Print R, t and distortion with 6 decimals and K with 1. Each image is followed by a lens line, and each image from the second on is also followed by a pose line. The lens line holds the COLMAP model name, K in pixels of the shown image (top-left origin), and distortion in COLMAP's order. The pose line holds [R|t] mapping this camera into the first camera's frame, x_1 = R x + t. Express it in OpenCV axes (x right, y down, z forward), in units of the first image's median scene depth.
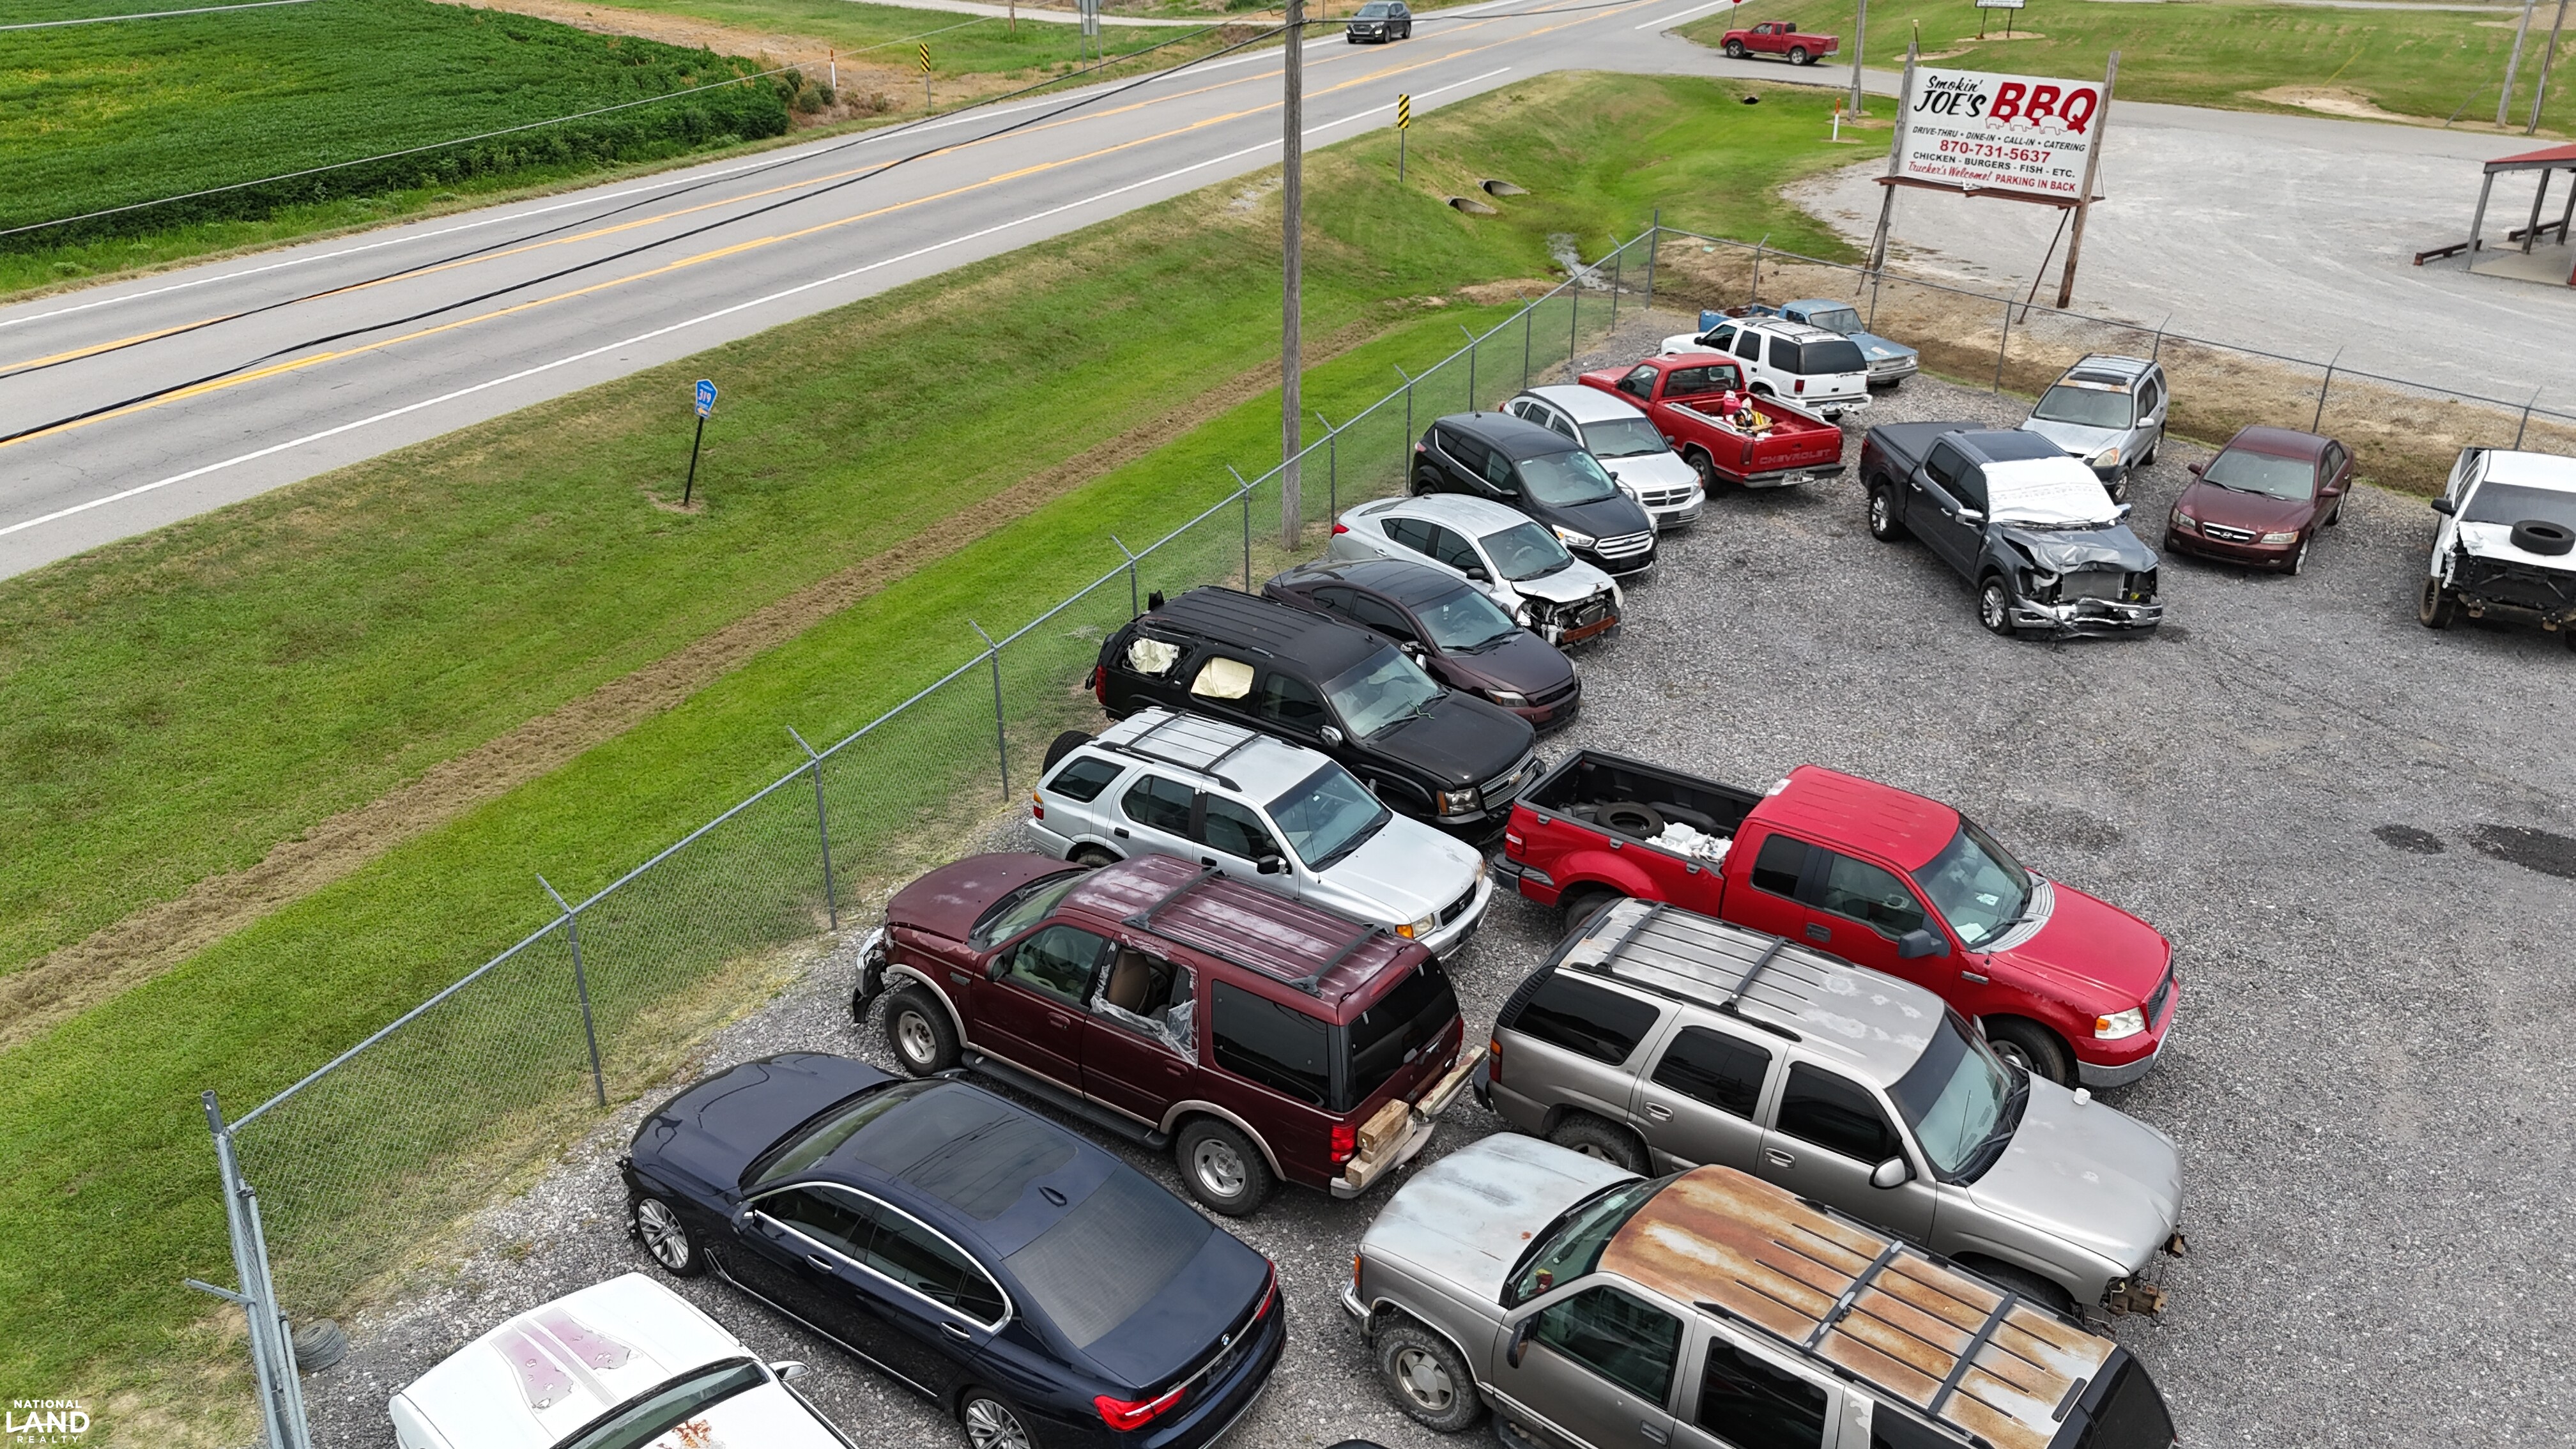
lens RADIAL K [[1917.9, 0, 1285.6], [0, 1917.9, 691.7], [0, 0, 1]] dist [0.054034, -0.042764]
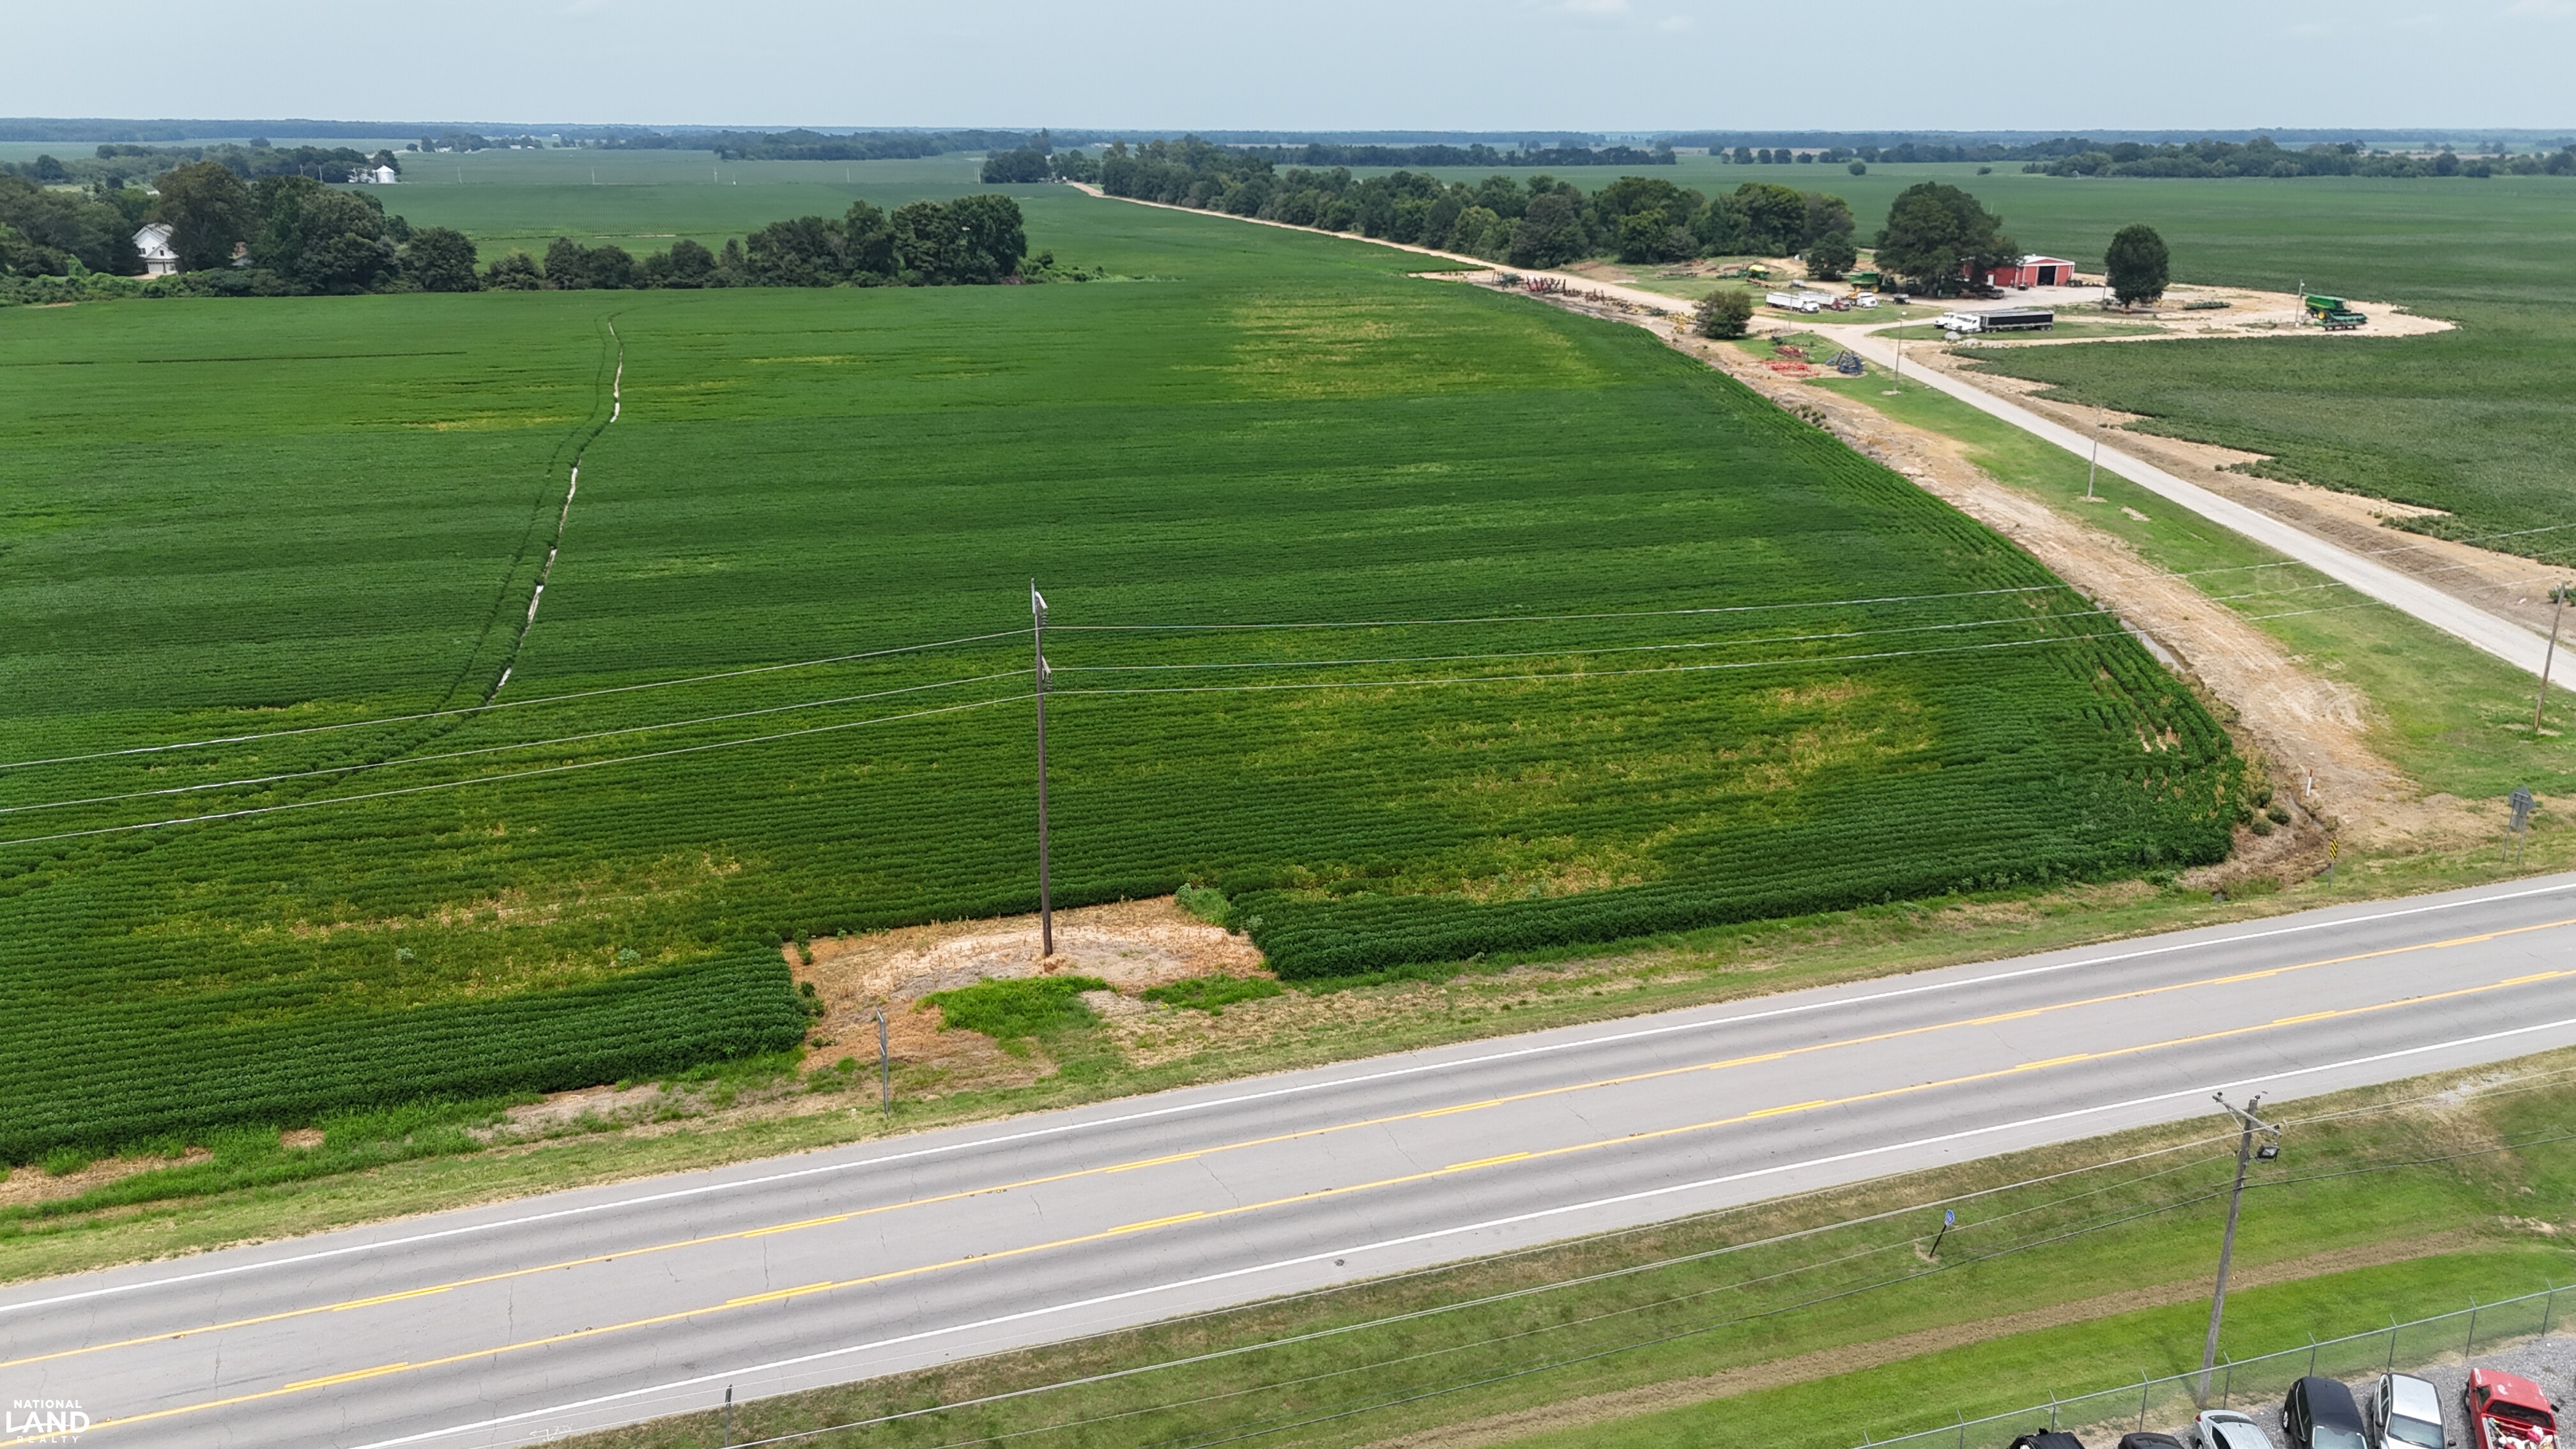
lens RADIAL K [[1900.7, 0, 1283.9], [0, 1900.7, 717.7], [0, 0, 1]] dist [0.063049, -0.056534]
pose [[0.673983, 0.209950, -0.708285, 0.634749], [-0.290775, 0.956767, 0.006913, -0.499953], [0.679115, 0.201293, 0.705893, -1.212701]]
